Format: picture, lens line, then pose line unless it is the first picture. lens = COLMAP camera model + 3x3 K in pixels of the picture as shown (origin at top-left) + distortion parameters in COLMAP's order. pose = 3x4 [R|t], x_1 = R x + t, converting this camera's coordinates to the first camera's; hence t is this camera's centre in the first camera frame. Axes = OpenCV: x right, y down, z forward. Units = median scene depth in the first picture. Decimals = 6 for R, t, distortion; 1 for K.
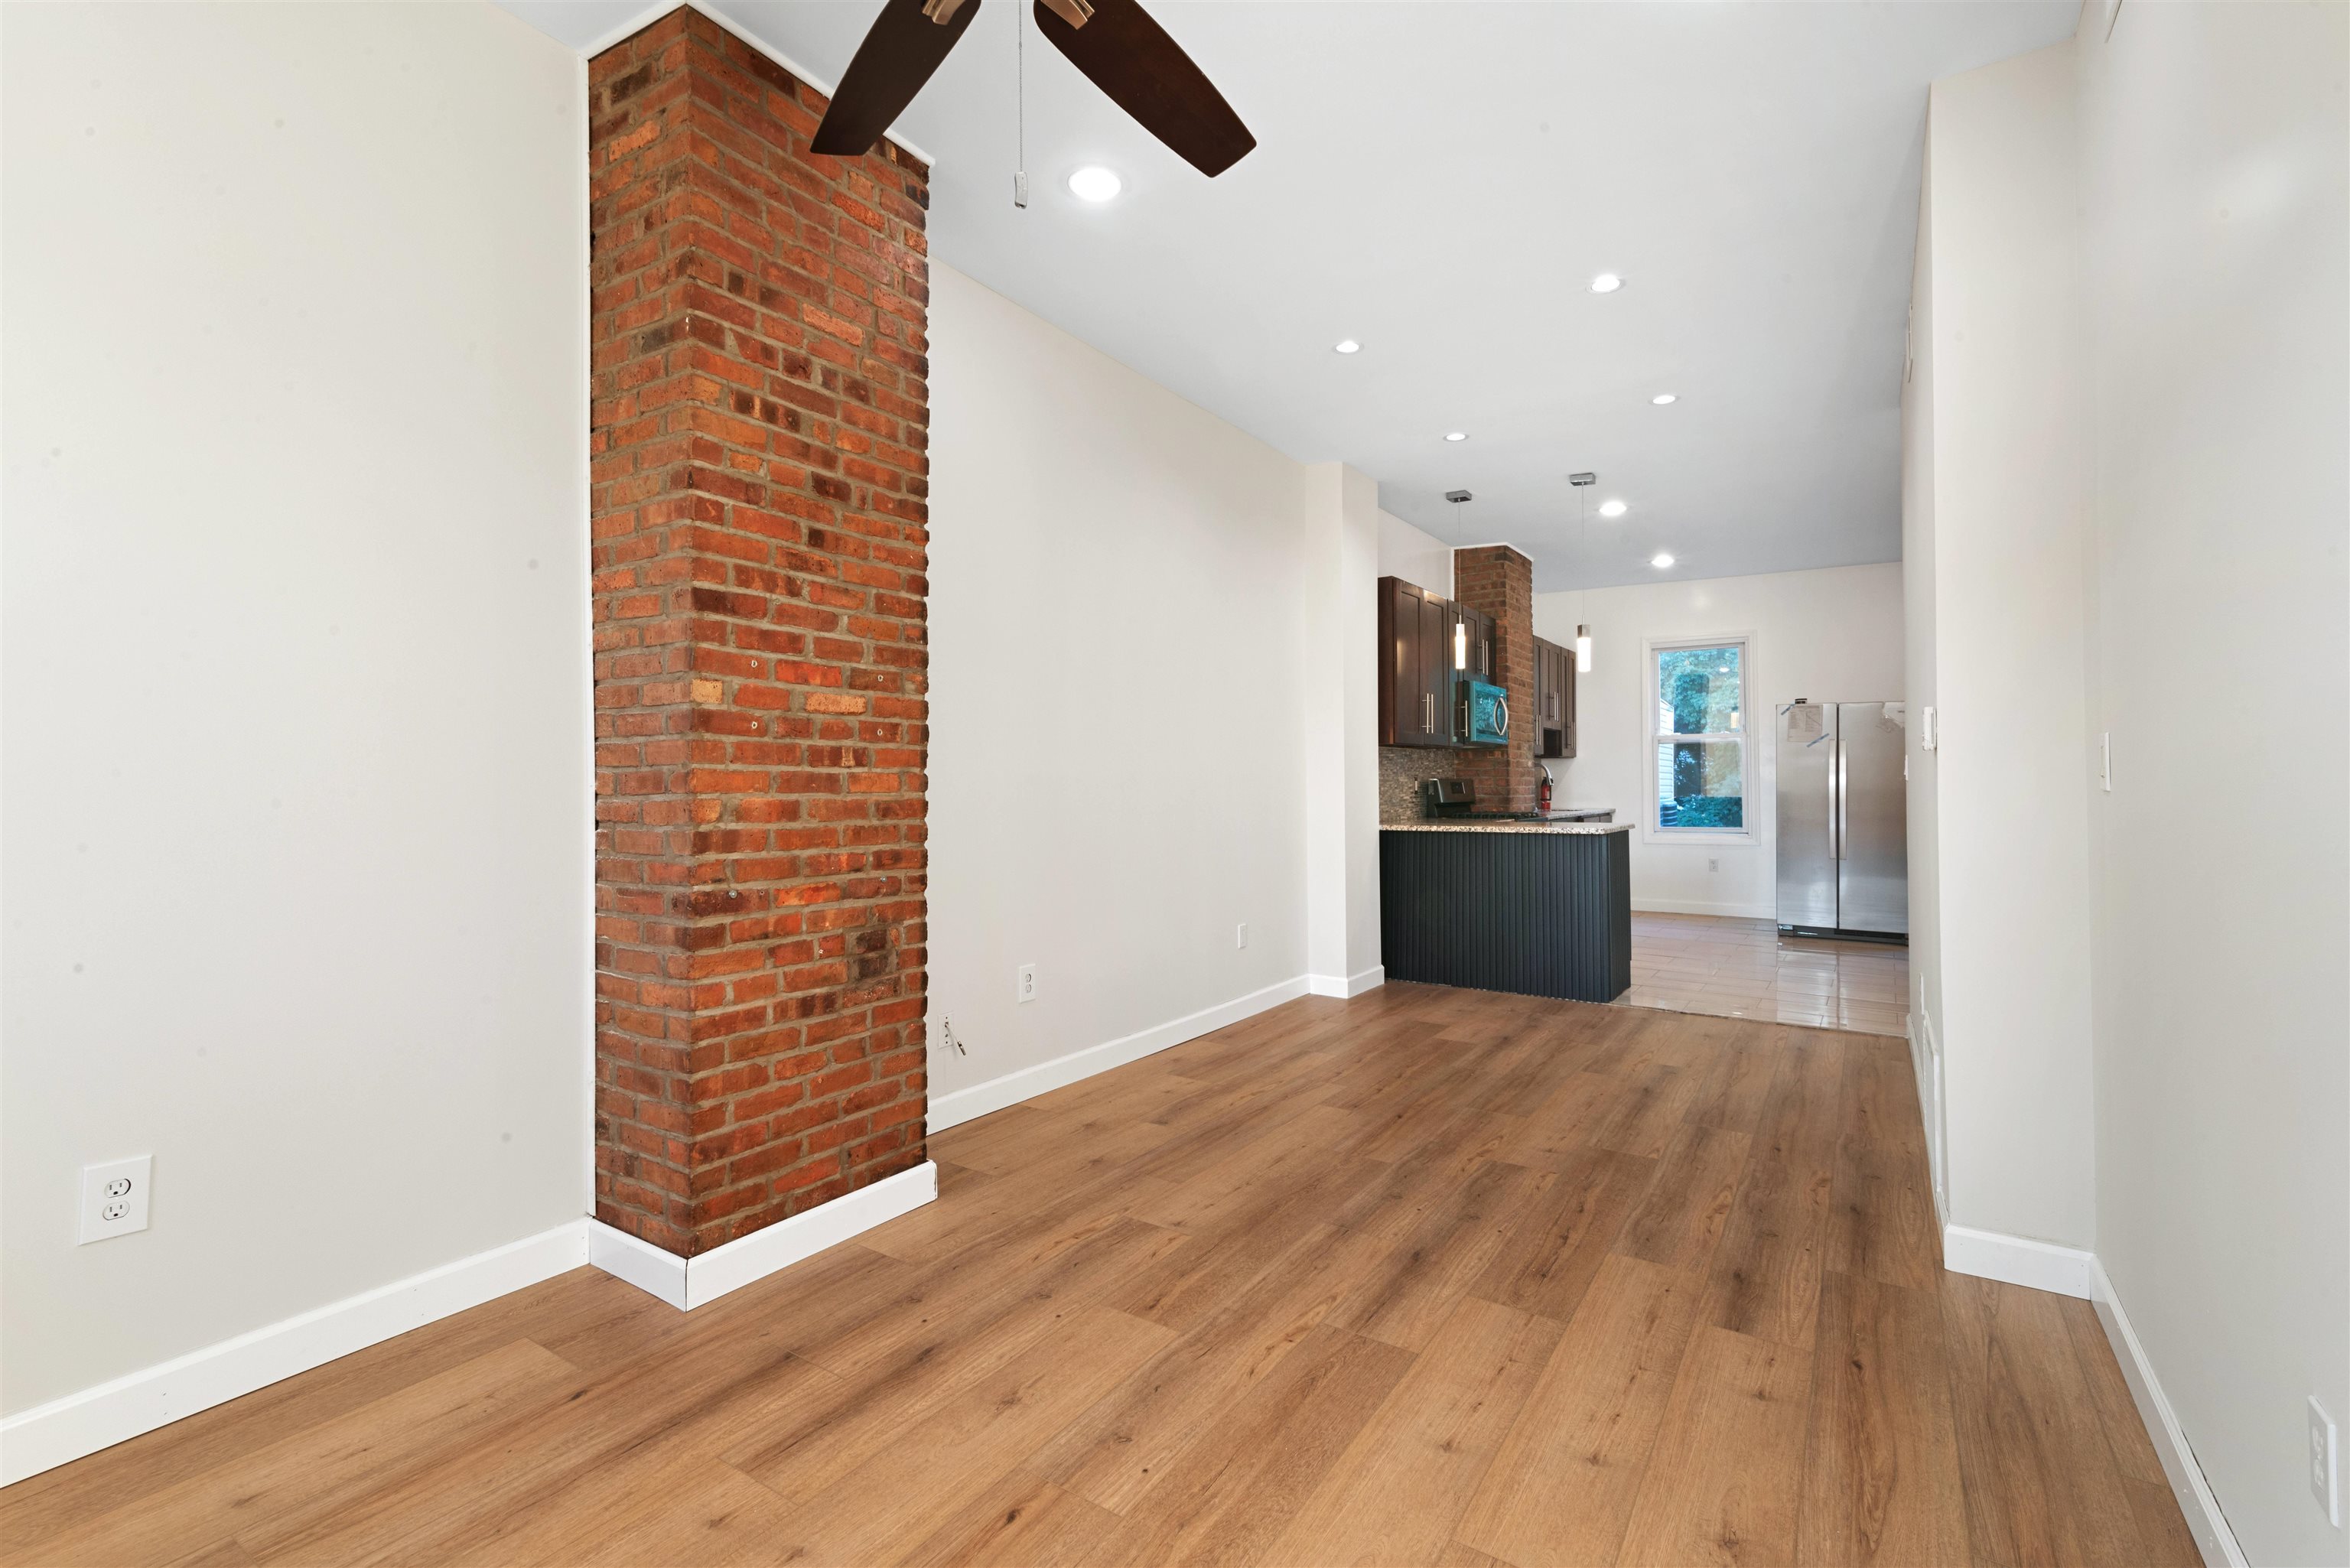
lens RADIAL K [[1076.1, 0, 1170.3], [0, 1076.1, 779.2], [0, 0, 1]] dist [0.018435, -0.003145]
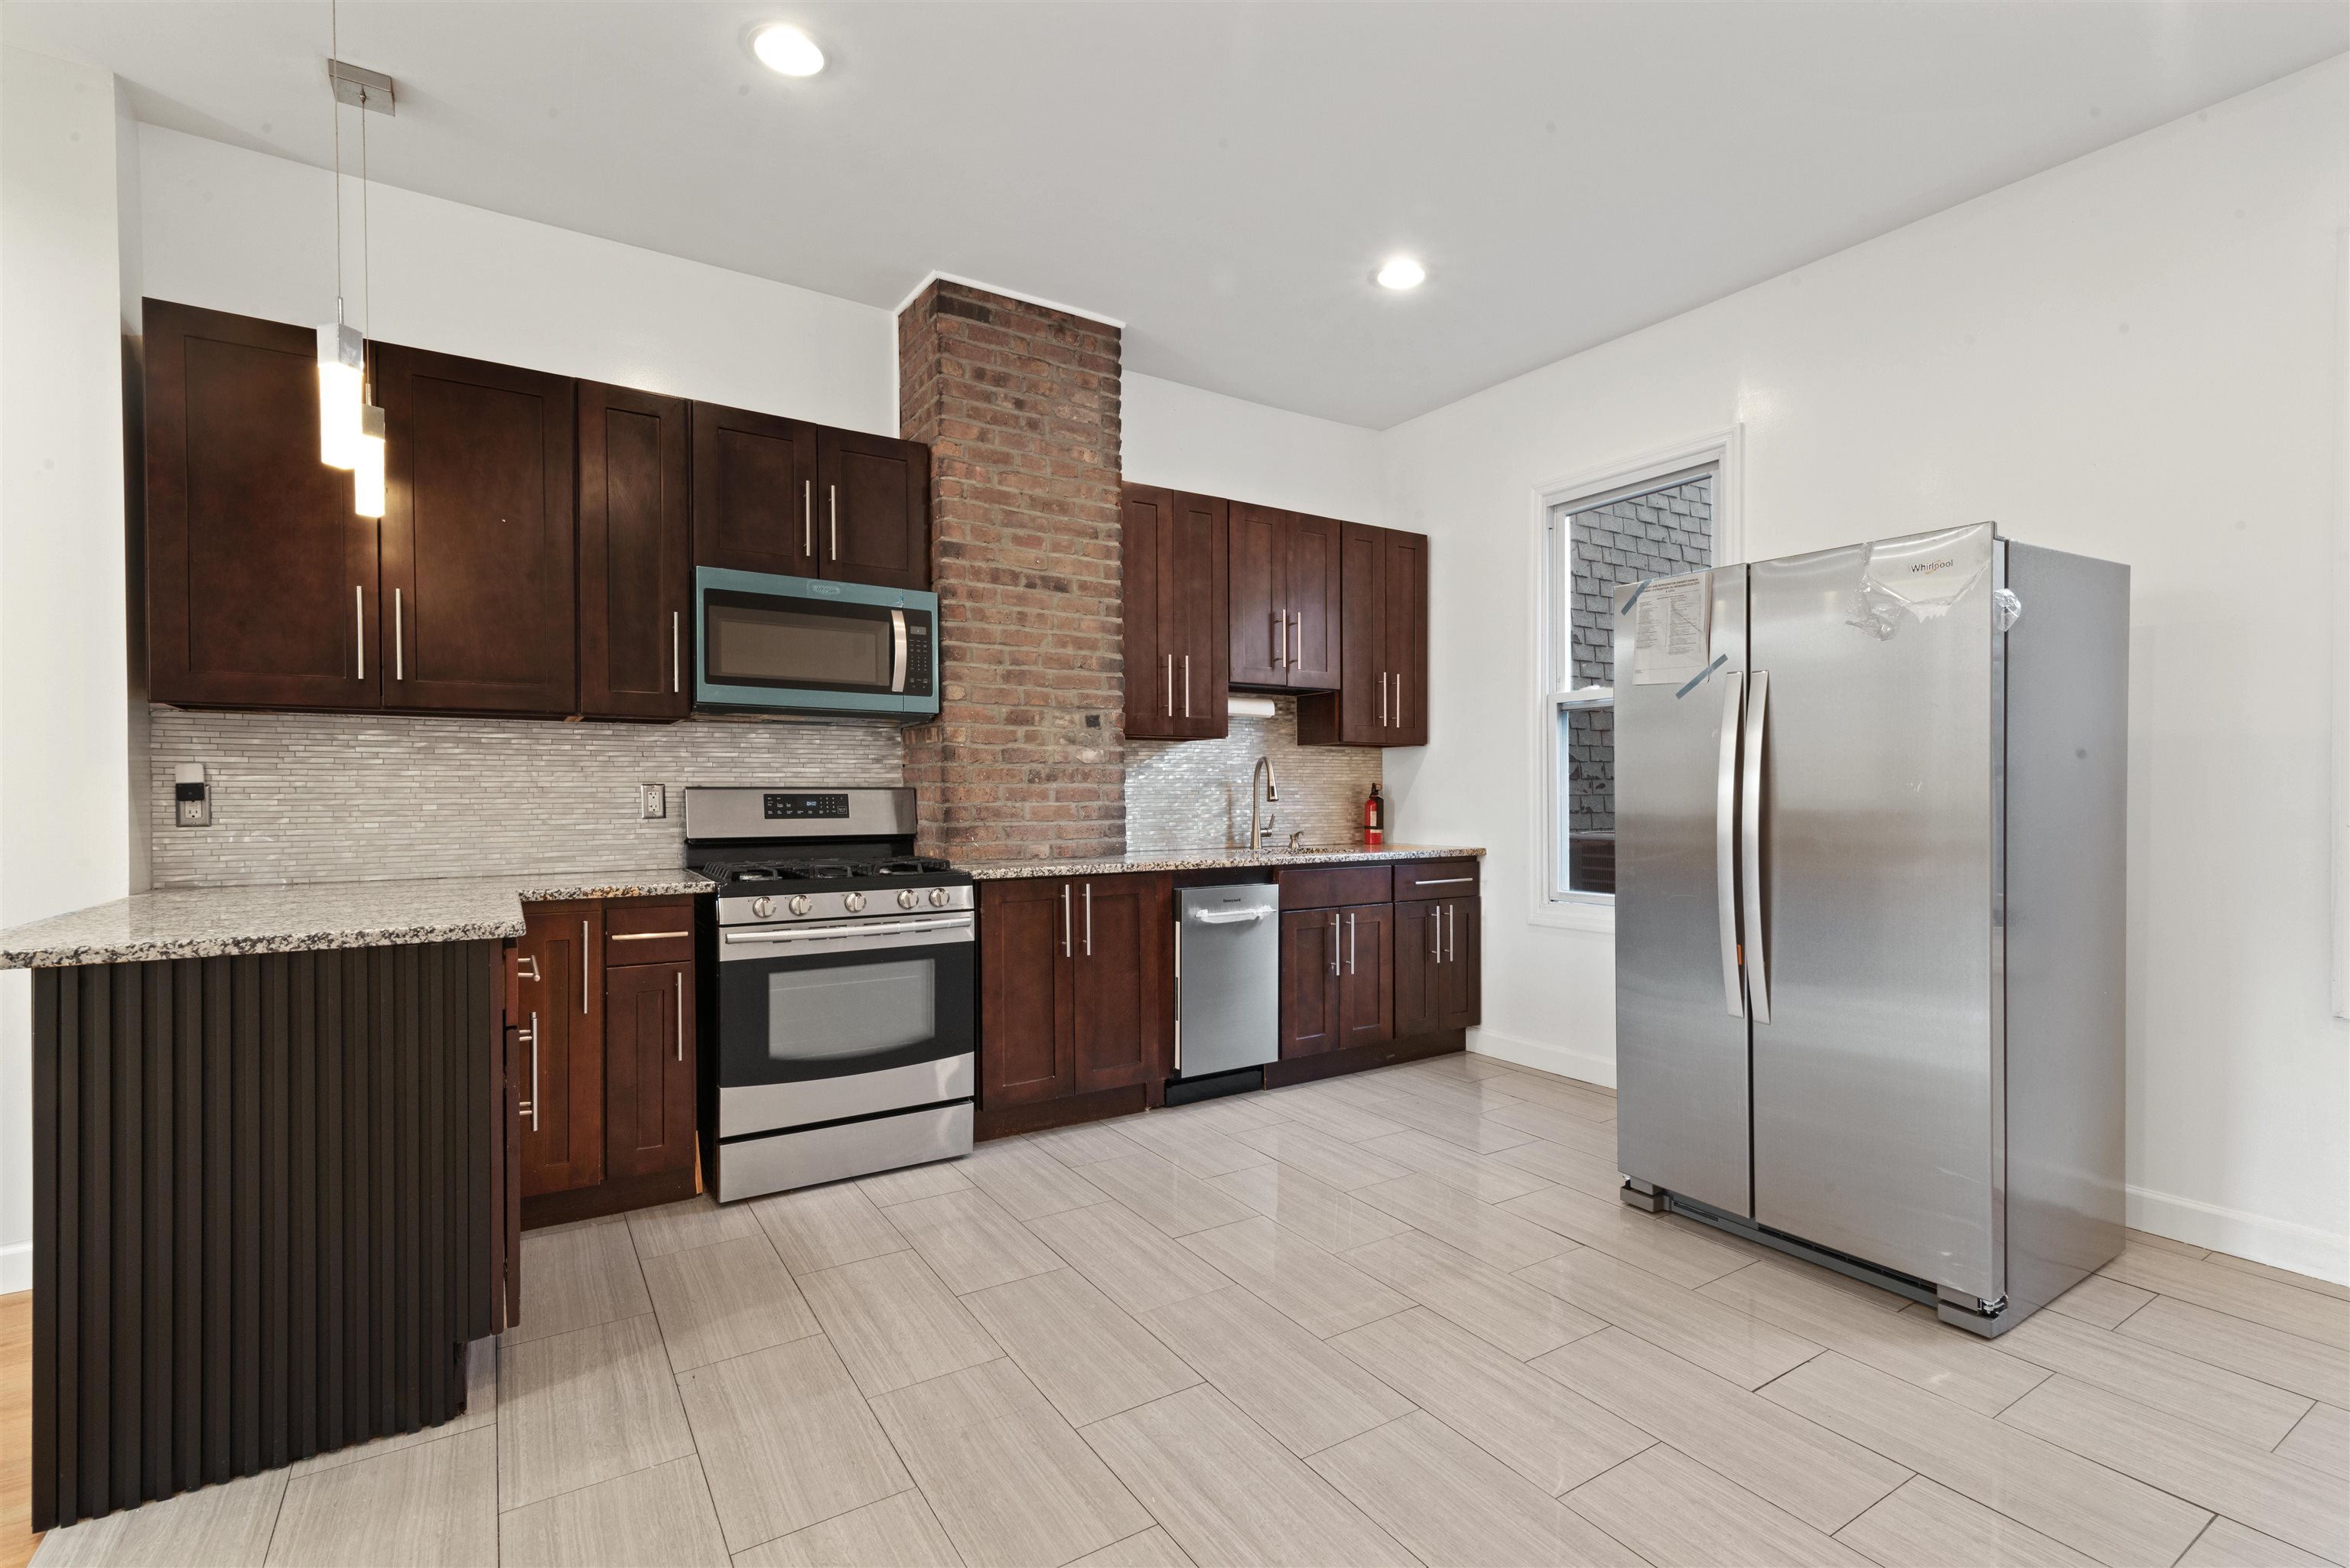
lens RADIAL K [[1076.1, 0, 1191.8], [0, 1076.1, 798.3], [0, 0, 1]] dist [0.018435, -0.003145]
pose [[0.919401, 0.003409, -0.393307, 1.505900], [0.000506, 0.999951, 0.009850, 0.002028], [0.393322, -0.009255, 0.919354, 1.560088]]
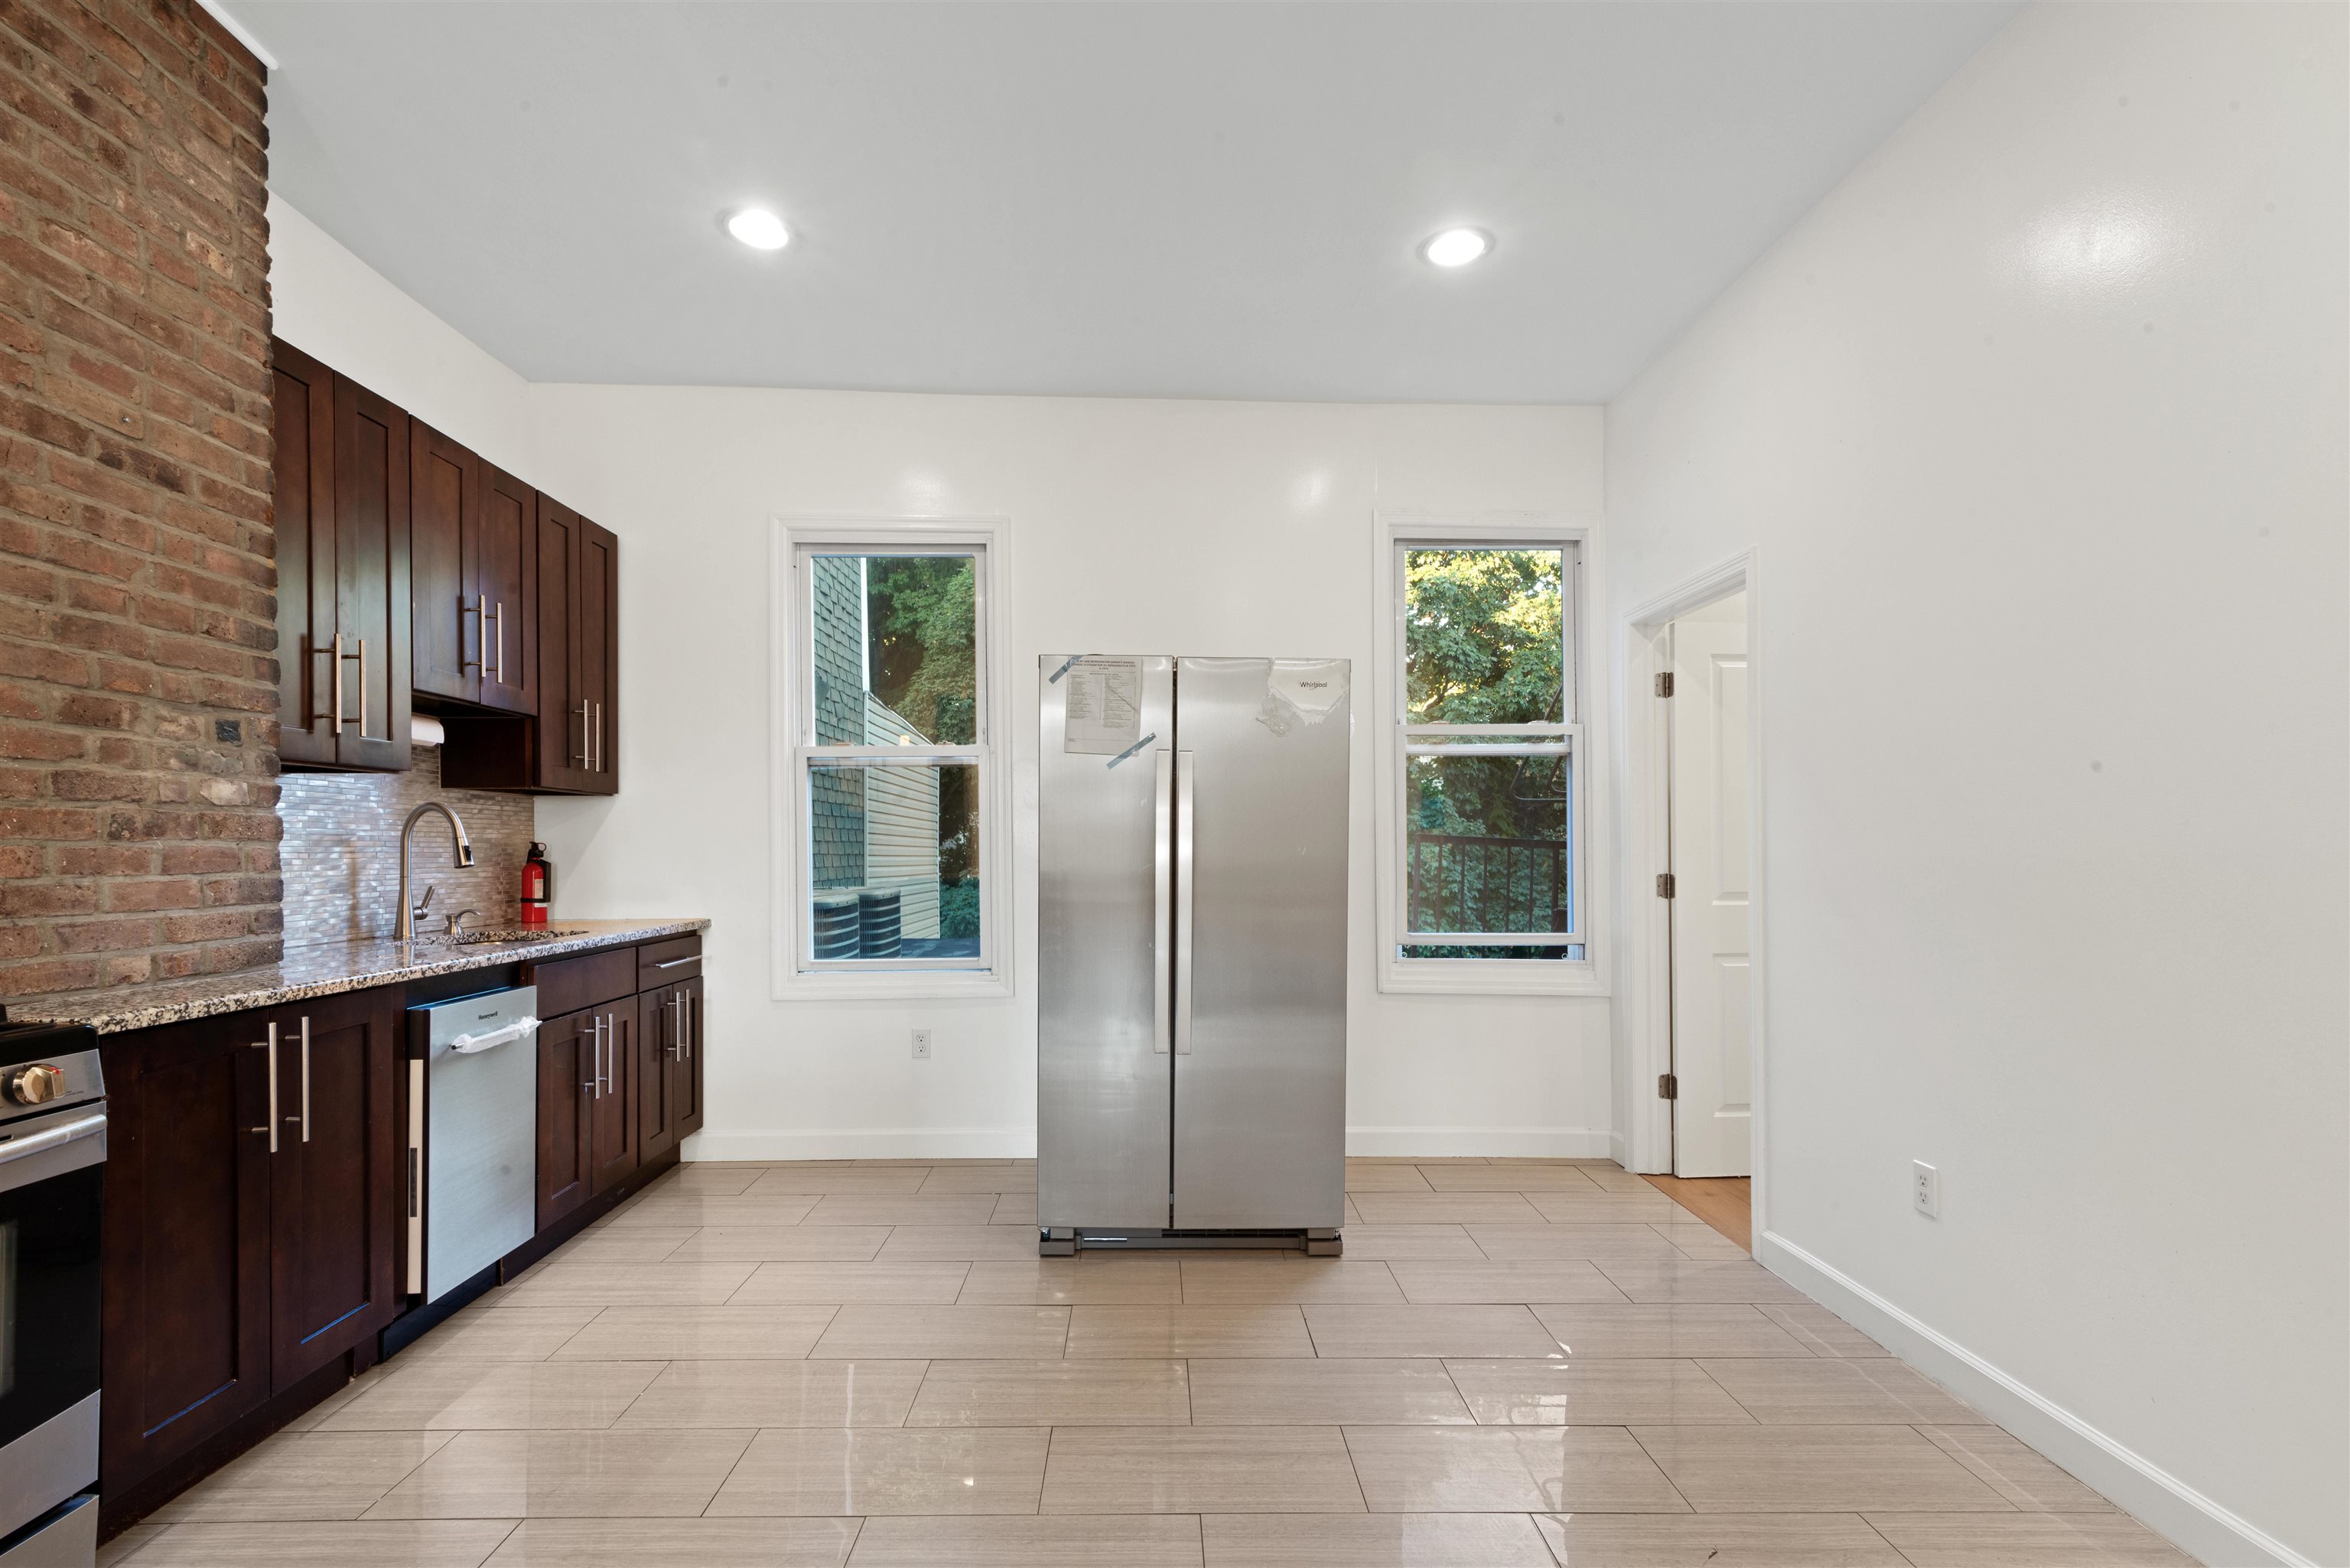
lens RADIAL K [[1076.1, 0, 1182.1], [0, 1076.1, 844.9], [0, 0, 1]] dist [0.018435, -0.003145]
pose [[0.817853, 0.004632, 0.575409, 0.997431], [-0.003707, 0.999989, -0.002781, -0.001024], [-0.575416, 0.000141, 0.817861, 1.721615]]
